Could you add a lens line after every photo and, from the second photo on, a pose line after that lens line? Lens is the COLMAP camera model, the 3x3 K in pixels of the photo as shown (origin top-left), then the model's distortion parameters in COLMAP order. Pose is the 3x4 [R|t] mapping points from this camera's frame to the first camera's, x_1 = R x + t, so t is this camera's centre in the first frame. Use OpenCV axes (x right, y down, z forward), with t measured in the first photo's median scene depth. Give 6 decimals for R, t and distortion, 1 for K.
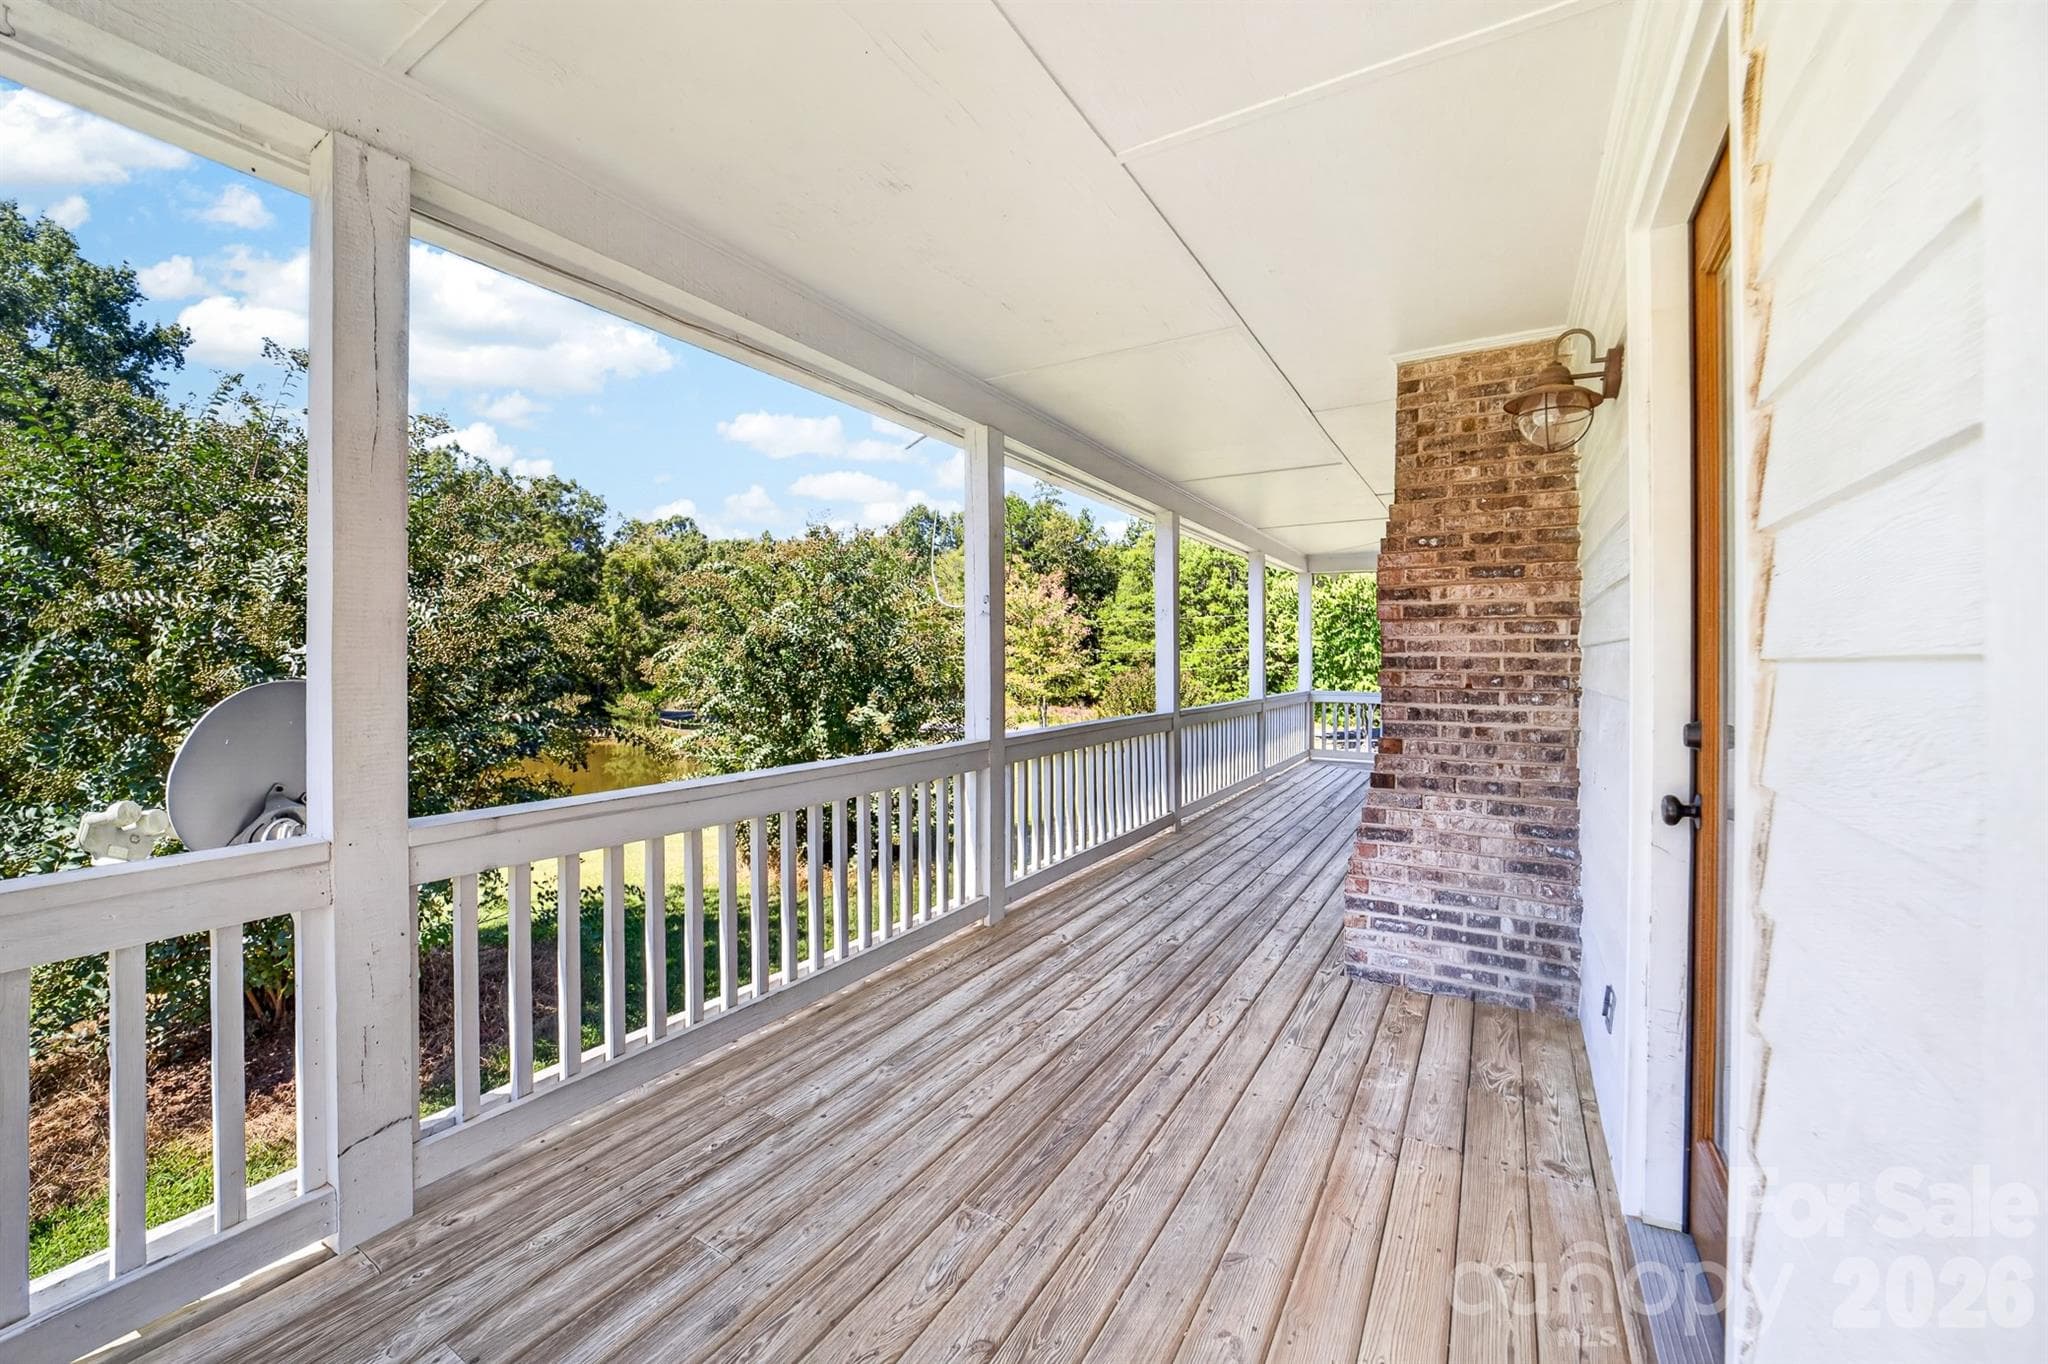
lens RADIAL K [[803.0, 0, 1027.0], [0, 803.0, 664.9], [0, 0, 1]] dist [0.001865, 0.000383]
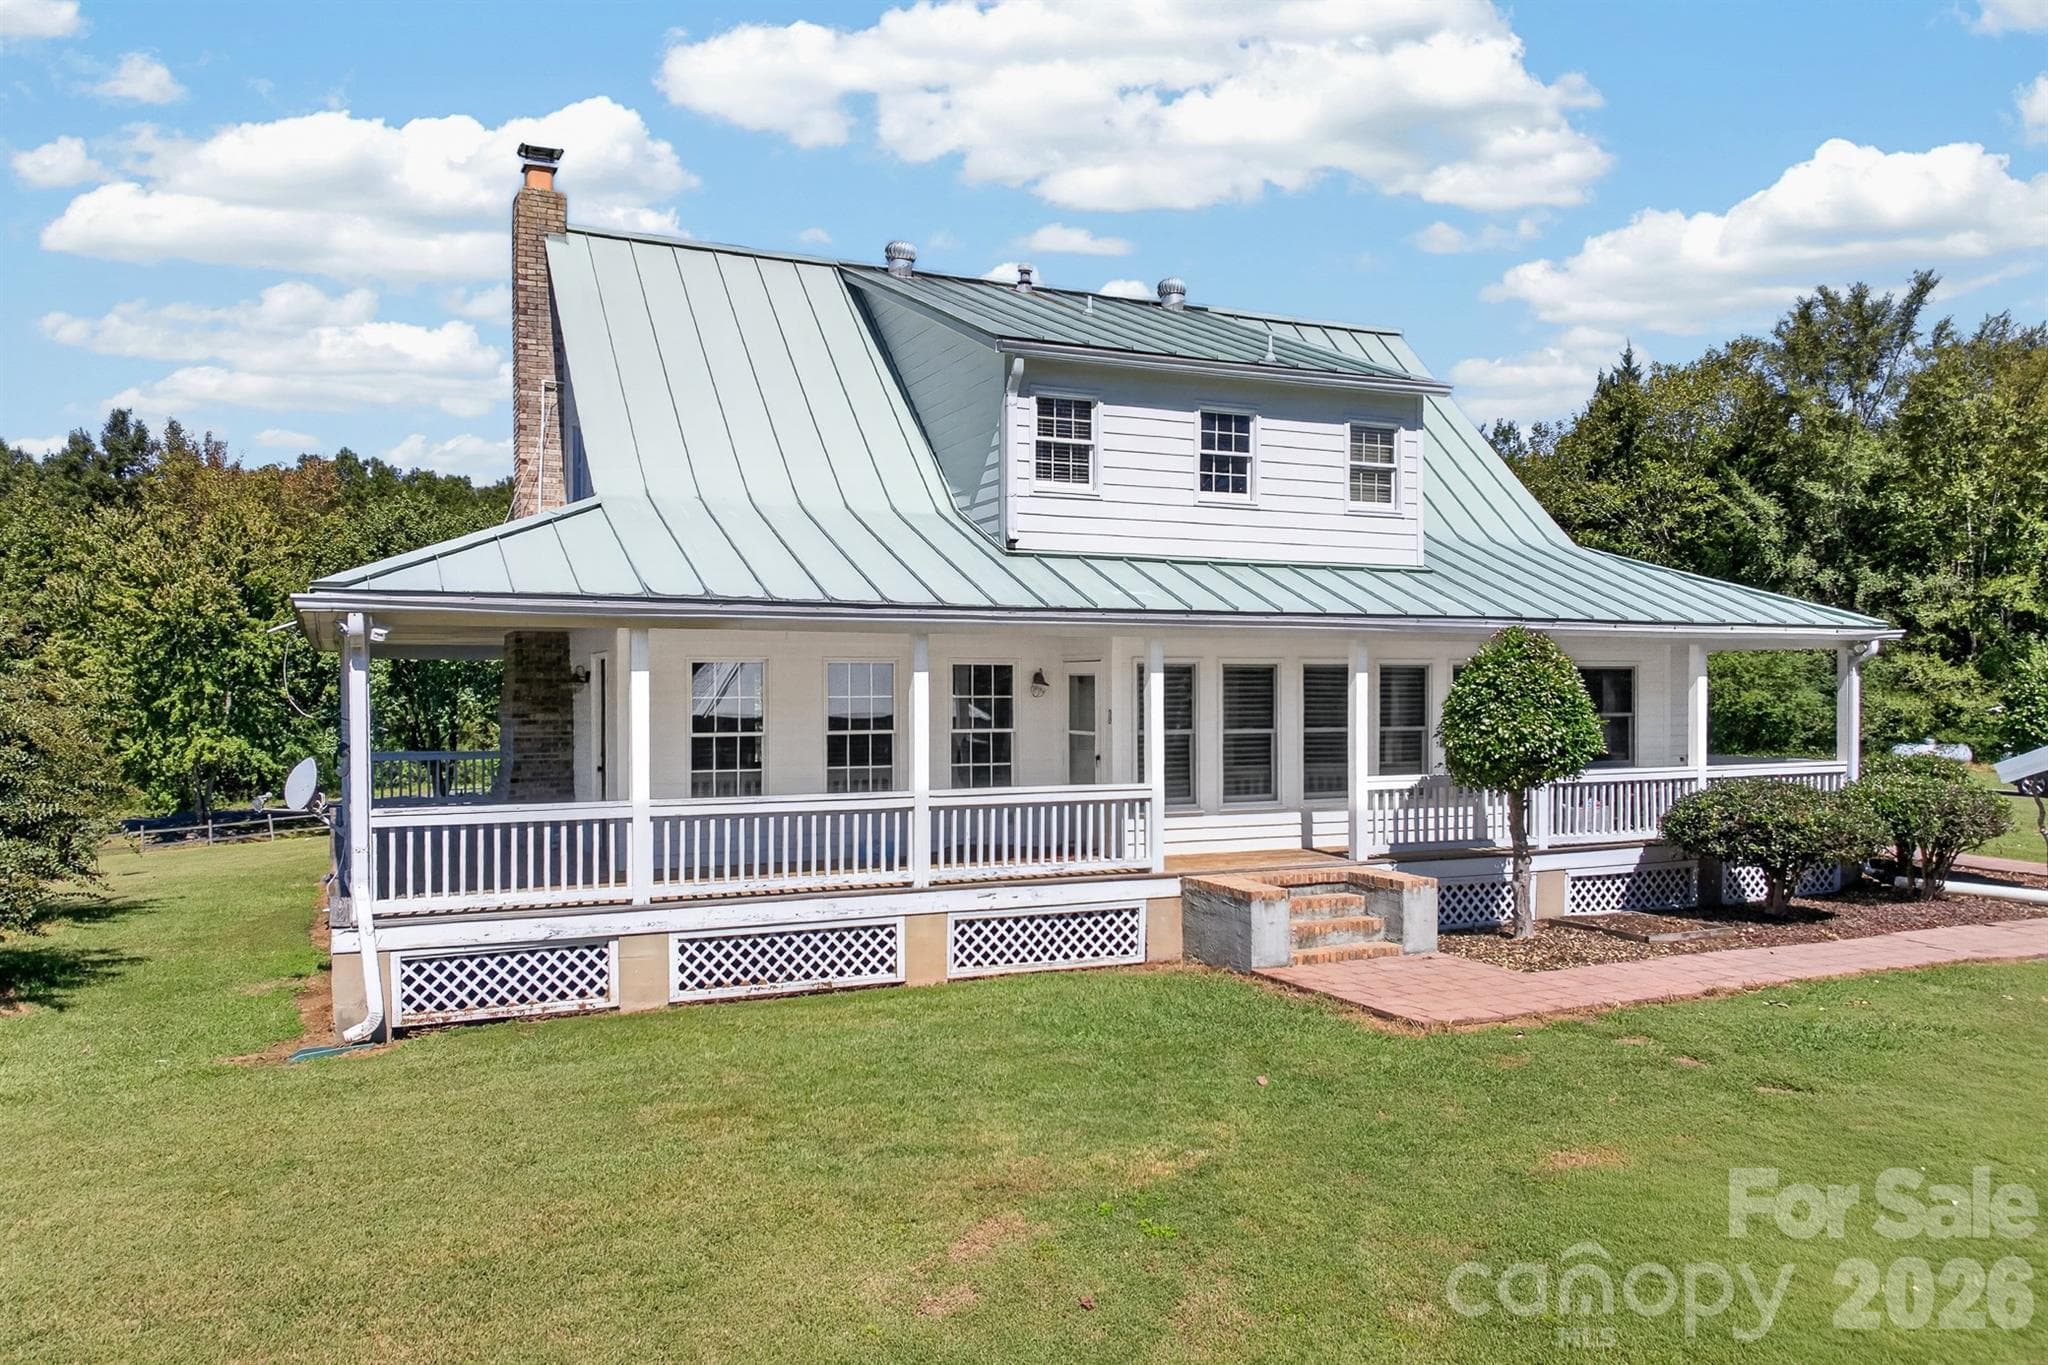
lens RADIAL K [[1472.7, 0, 1025.1], [0, 1472.7, 682.3], [0, 0, 1]] dist [0.004324, 0.003869]
pose [[0.559246, -0.001127, 0.829001, -3.049113], [0.009455, 0.999943, -0.005018, -0.172201], [-0.828948, 0.010645, 0.559225, -3.635402]]
